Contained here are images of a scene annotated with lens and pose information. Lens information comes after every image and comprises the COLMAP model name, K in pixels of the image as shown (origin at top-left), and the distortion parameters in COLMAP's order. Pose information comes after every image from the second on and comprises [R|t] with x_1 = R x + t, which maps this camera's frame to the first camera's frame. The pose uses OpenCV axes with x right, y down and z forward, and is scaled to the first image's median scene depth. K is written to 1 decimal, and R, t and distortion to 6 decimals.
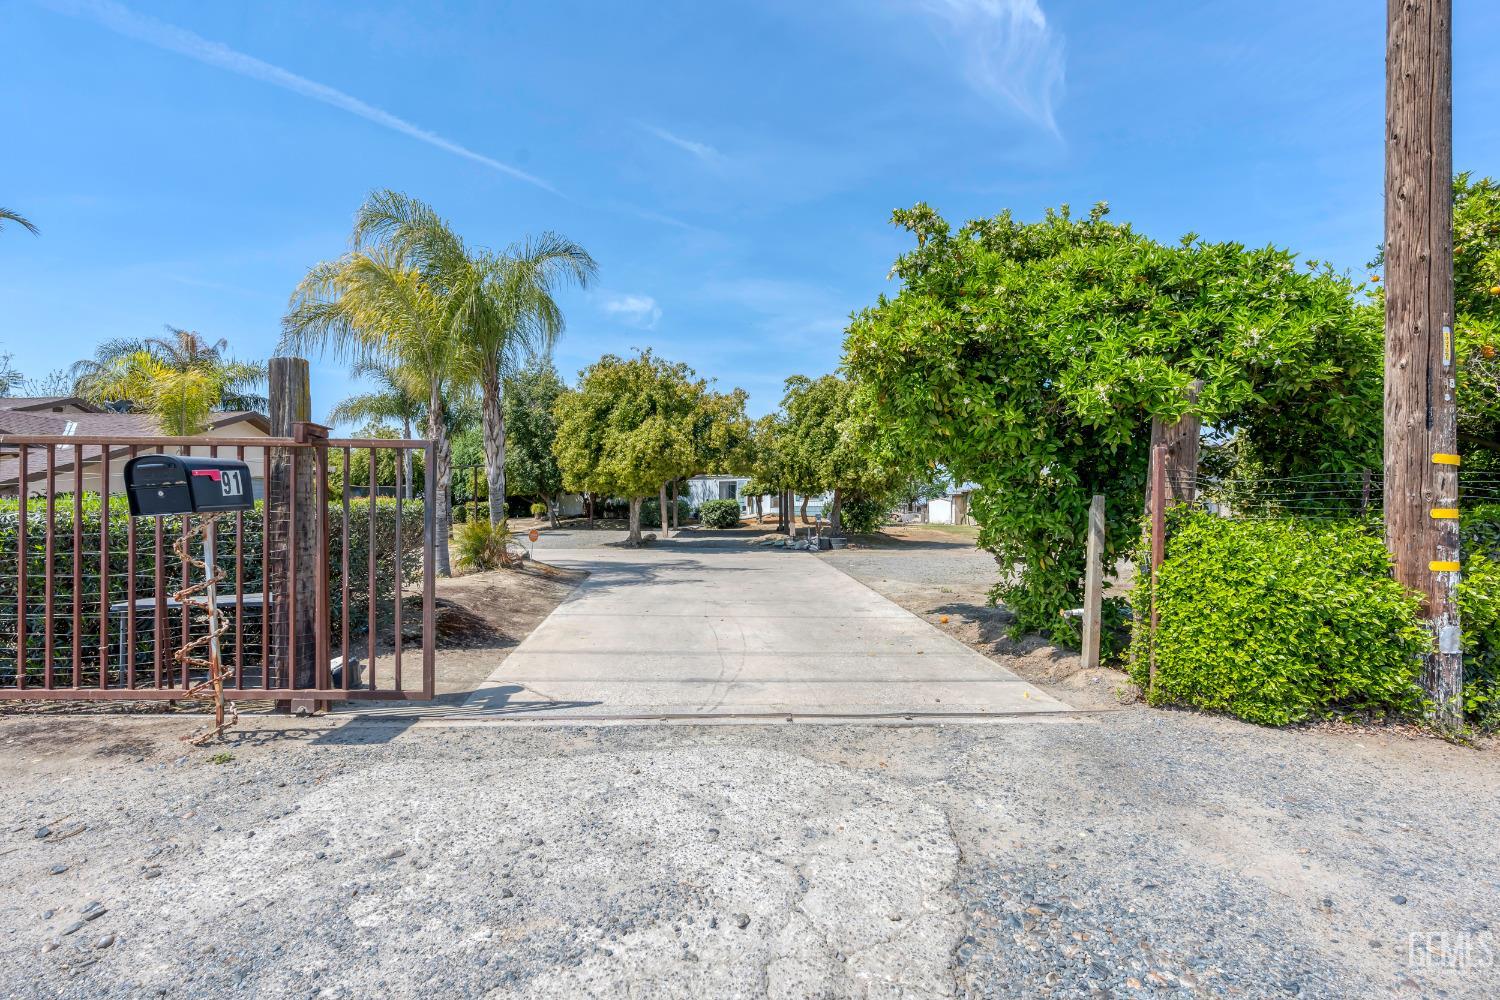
lens RADIAL K [[682.1, 0, 750.5], [0, 682.1, 506.8], [0, 0, 1]] dist [-0.003613, -0.000328]
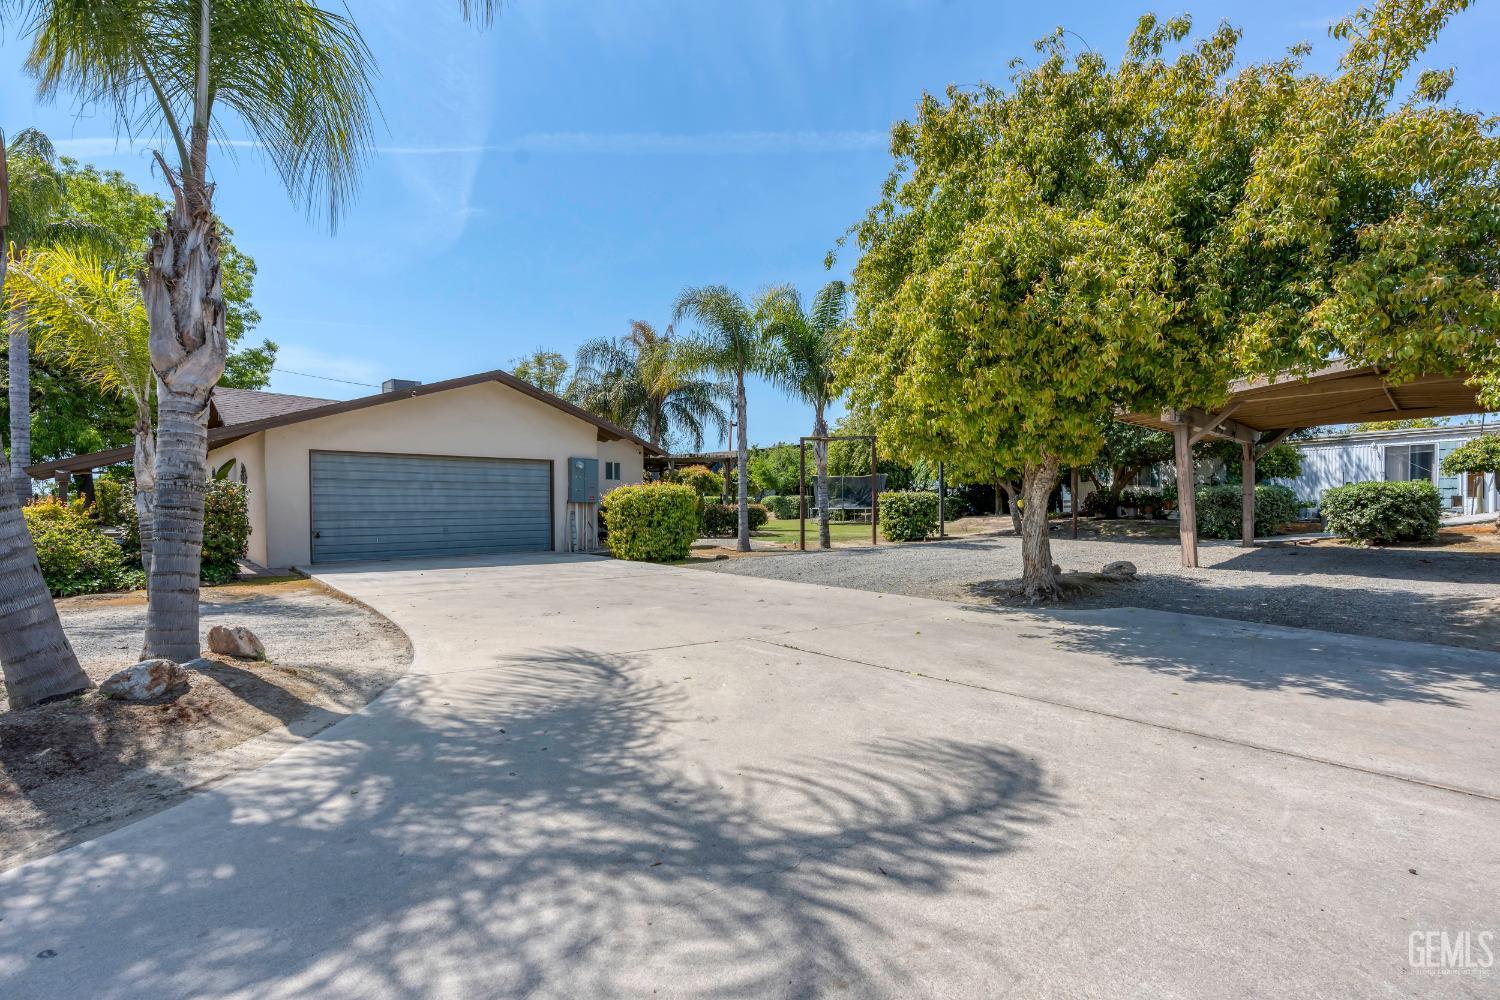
lens RADIAL K [[682.1, 0, 743.4], [0, 682.1, 503.6], [0, 0, 1]] dist [-0.003613, -0.000328]
pose [[0.679031, -0.004054, -0.734099, 0.000040], [0.005483, 0.999985, -0.000450, 0.002454], [0.734089, -0.003720, 0.679043, 0.389826]]
